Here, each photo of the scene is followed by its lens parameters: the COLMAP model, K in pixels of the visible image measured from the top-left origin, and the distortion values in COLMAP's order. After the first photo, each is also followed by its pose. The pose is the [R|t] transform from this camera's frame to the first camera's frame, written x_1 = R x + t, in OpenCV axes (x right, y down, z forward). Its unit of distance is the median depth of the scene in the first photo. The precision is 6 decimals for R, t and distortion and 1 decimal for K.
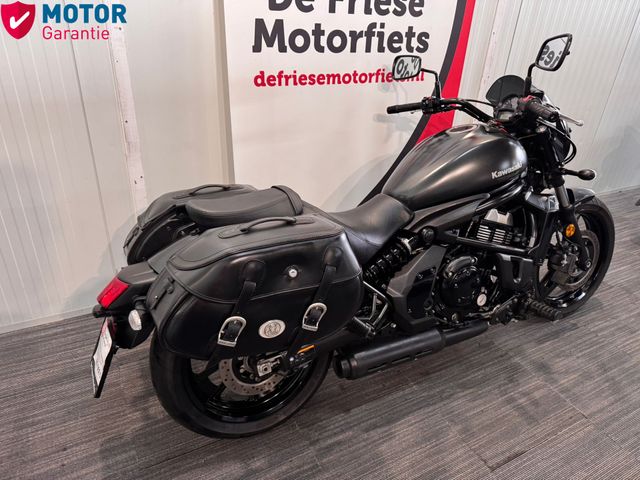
lens RADIAL K [[461.4, 0, 330.9], [0, 461.4, 240.2], [0, 0, 1]] dist [0.041182, -0.045847]
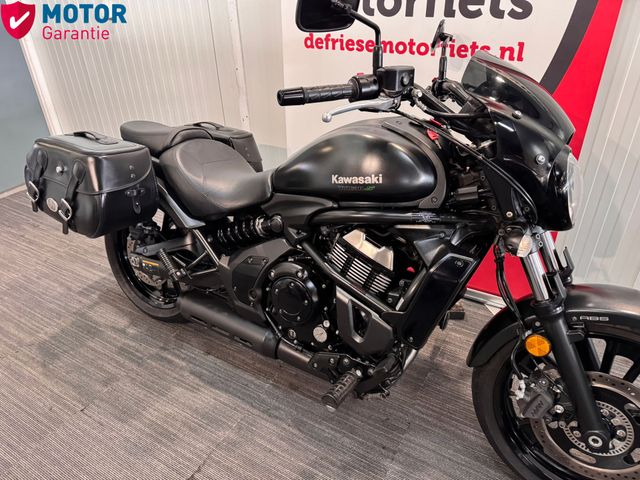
lens RADIAL K [[461.4, 0, 310.9], [0, 461.4, 235.5], [0, 0, 1]] dist [0.041182, -0.045847]
pose [[0.499215, 0.374447, -0.781392, 0.872030], [-0.354808, 0.911070, 0.209910, -0.183842], [0.790504, 0.172454, 0.587677, 0.507081]]
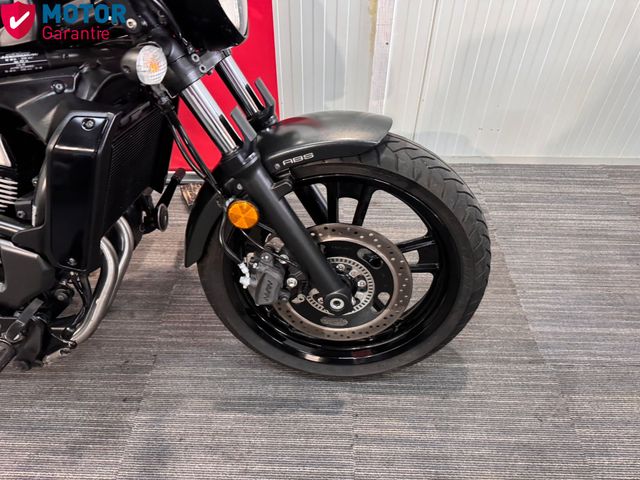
lens RADIAL K [[461.4, 0, 316.5], [0, 461.4, 239.1], [0, 0, 1]] dist [0.041182, -0.045847]
pose [[0.853948, 0.305062, -0.421557, 0.853420], [-0.193727, 0.938273, 0.286555, -0.147710], [0.482953, -0.163036, 0.860335, 0.780952]]
